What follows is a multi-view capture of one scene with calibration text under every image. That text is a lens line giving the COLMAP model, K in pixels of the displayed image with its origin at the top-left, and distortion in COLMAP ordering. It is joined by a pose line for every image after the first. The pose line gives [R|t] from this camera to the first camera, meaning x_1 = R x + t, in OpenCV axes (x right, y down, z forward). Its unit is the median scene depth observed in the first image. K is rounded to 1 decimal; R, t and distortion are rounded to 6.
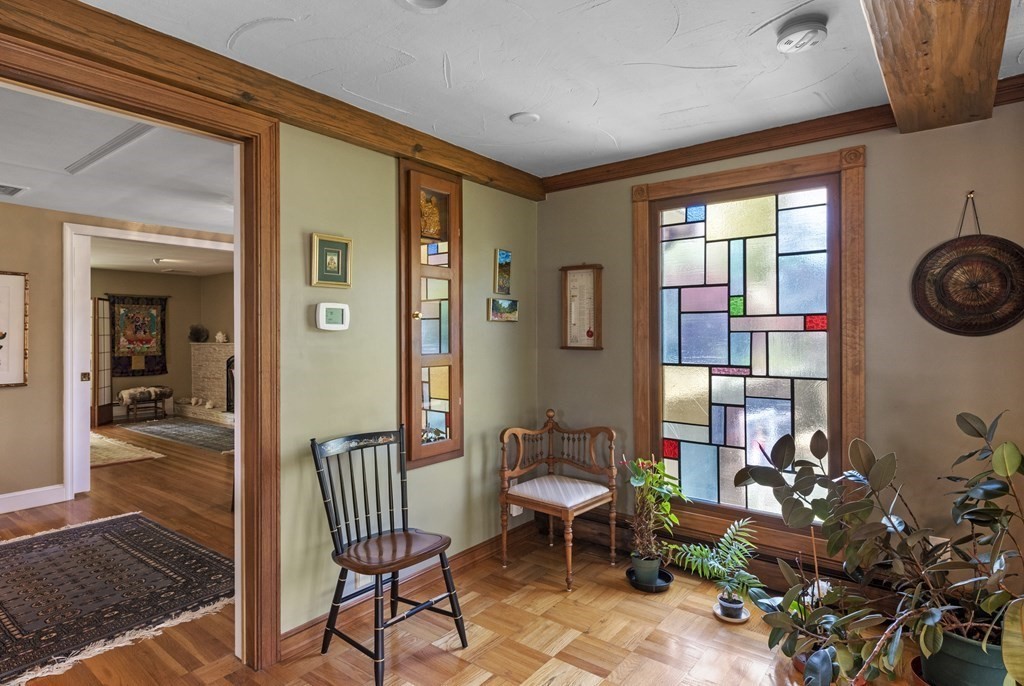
lens RADIAL K [[579.2, 0, 513.5], [0, 579.2, 343.0], [0, 0, 1]] dist [0.003410, 0.000021]
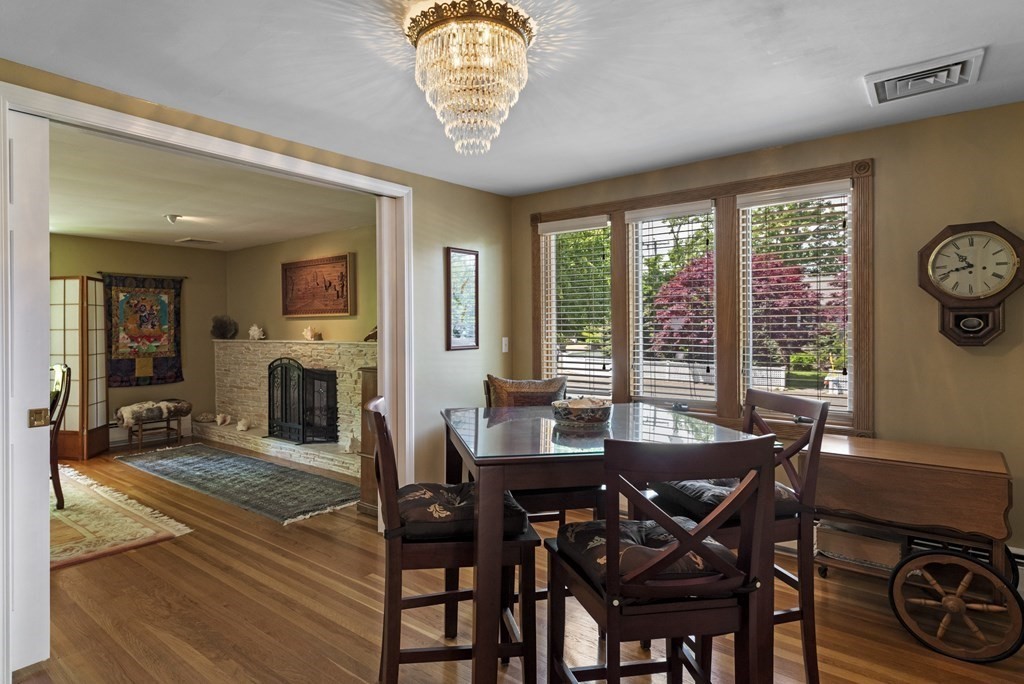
lens RADIAL K [[561.3, 0, 510.6], [0, 561.3, 337.8], [0, 0, 1]] dist [-0.003792, -0.000419]
pose [[0.999957, -0.001914, 0.009056, -0.196092], [0.001896, 0.999996, 0.002047, -0.003835], [-0.009060, -0.002030, 0.999957, 0.296771]]
